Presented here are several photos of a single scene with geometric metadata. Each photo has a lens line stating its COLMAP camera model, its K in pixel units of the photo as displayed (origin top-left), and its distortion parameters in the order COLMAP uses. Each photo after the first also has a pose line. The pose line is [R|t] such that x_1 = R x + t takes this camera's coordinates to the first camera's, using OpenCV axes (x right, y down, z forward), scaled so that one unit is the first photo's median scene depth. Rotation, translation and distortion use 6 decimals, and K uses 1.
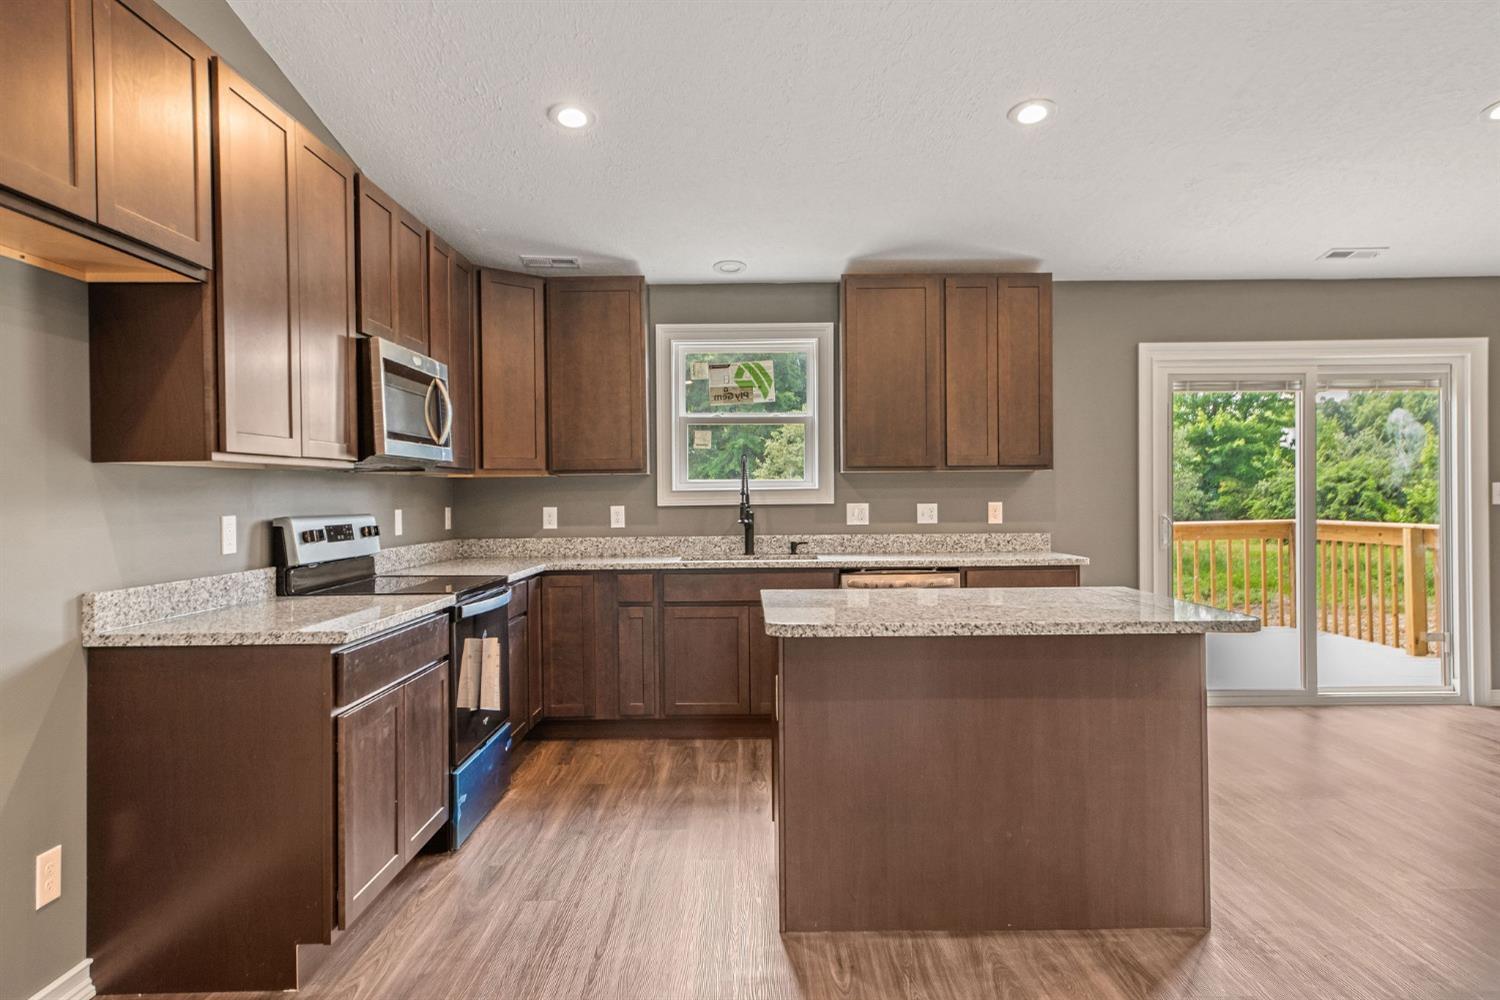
lens RADIAL K [[1037.6, 0, 750.0], [0, 1037.6, 500.0], [0, 0, 1]] dist [0.000301, -0.000013]
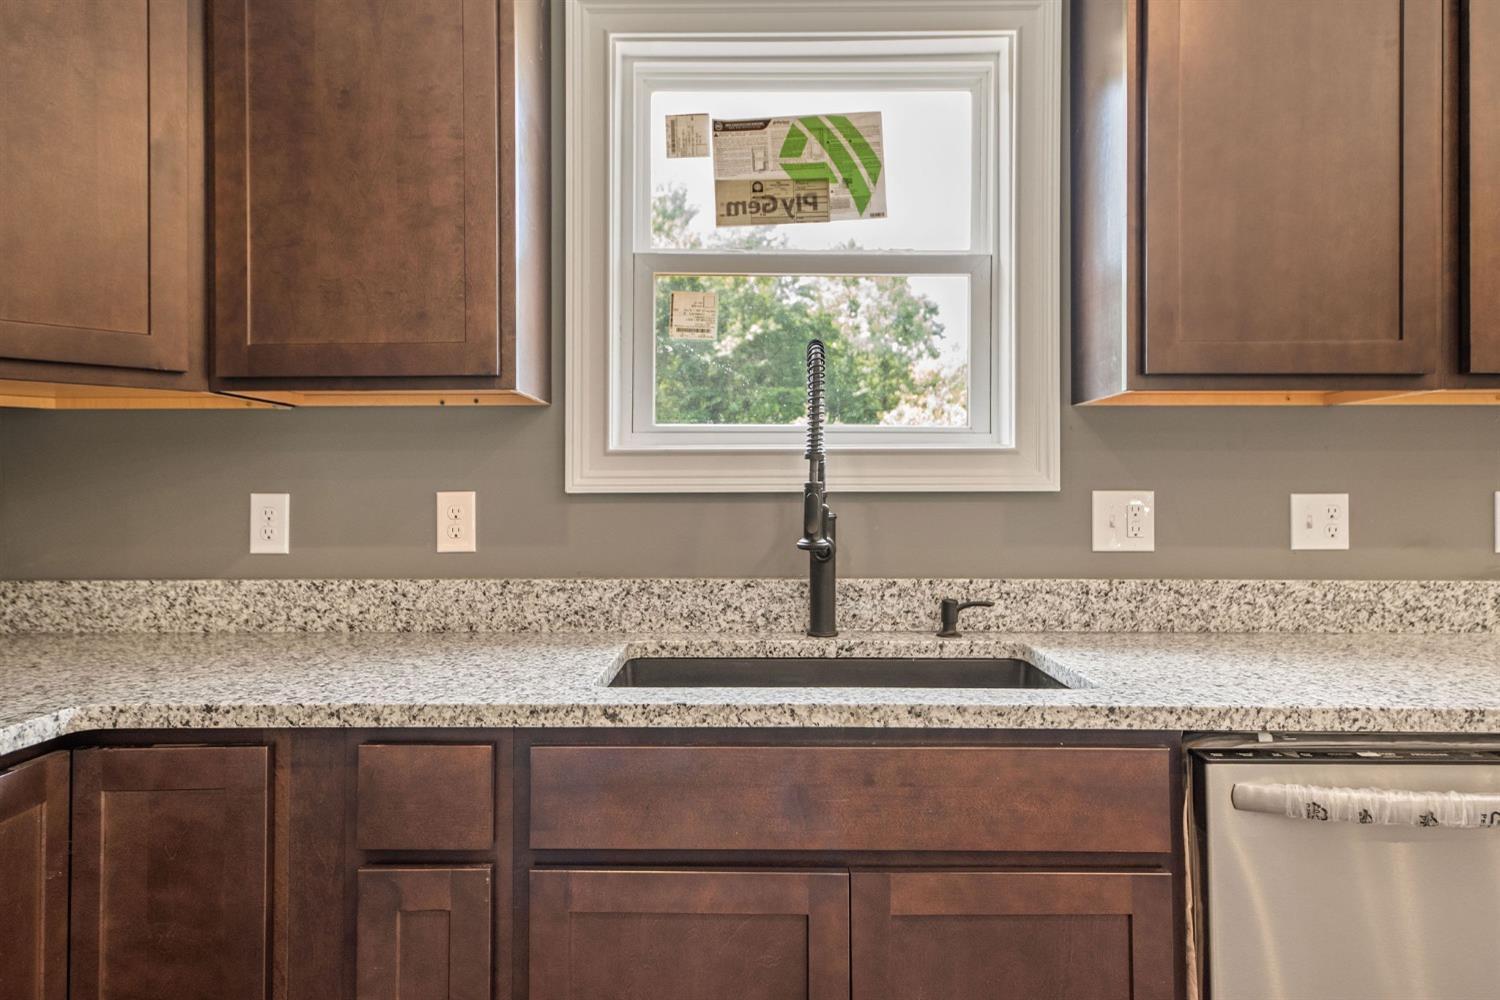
lens RADIAL K [[908.7, 0, 750.0], [0, 908.7, 500.0], [0, 0, 1]] dist [-0.000429, -0.000088]
pose [[0.999940, 0.009904, -0.004575, -0.024018], [-0.009875, 0.999931, 0.006344, 0.005466], [0.004637, -0.006298, 0.999969, 0.689717]]
